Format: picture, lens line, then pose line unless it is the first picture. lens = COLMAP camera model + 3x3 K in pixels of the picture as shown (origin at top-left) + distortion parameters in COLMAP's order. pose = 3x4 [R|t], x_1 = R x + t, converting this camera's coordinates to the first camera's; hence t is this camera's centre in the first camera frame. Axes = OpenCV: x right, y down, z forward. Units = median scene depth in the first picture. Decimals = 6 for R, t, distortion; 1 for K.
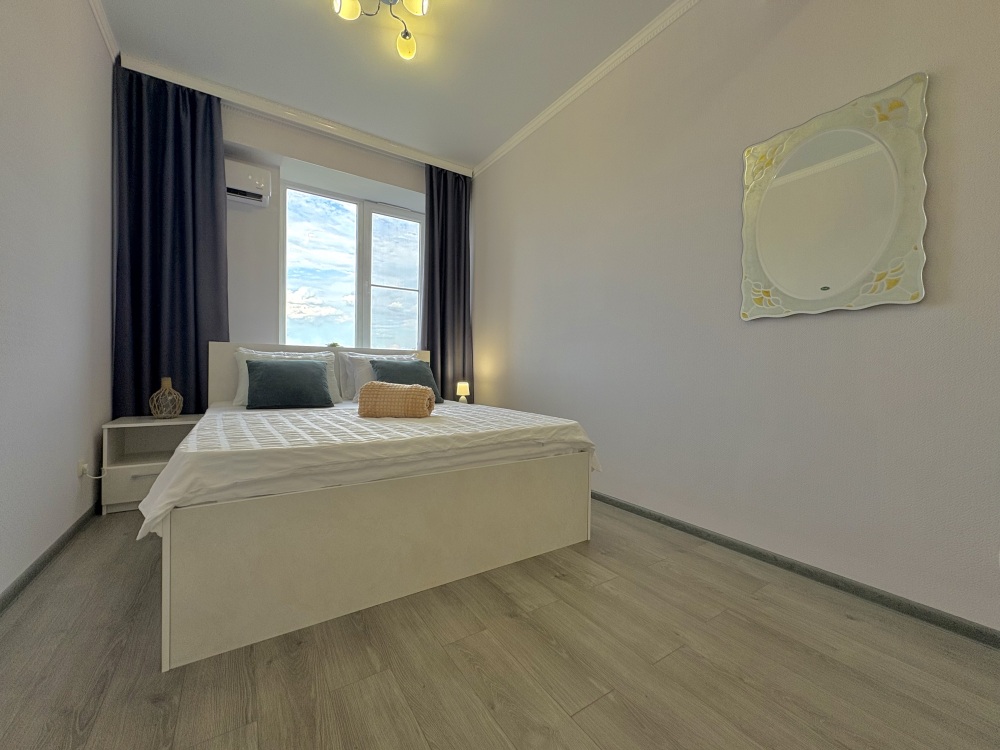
lens RADIAL K [[398.9, 0, 499.2], [0, 398.9, 374.8], [0, 0, 1]] dist [0.000791, 0.000103]
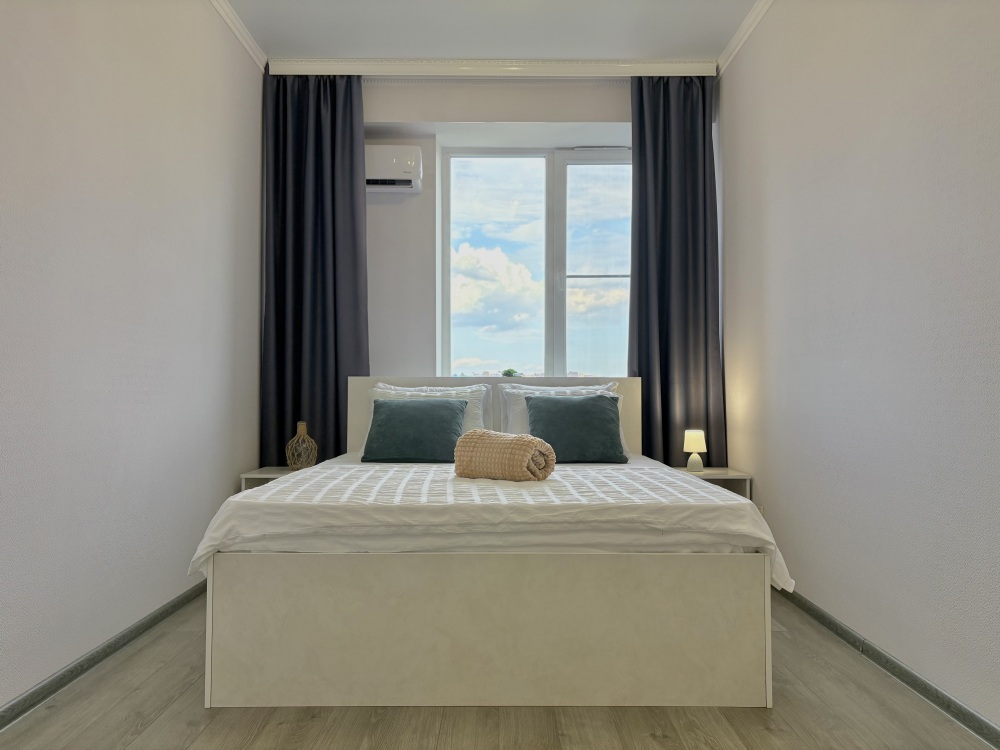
lens RADIAL K [[758.0, 0, 500.6], [0, 758.0, 375.0], [0, 0, 1]] dist [0.041567, -0.043449]
pose [[0.837618, -0.028431, -0.545516, 0.469389], [0.004536, 0.998972, -0.045098, -0.020042], [0.546237, 0.035301, 0.836886, -0.149254]]
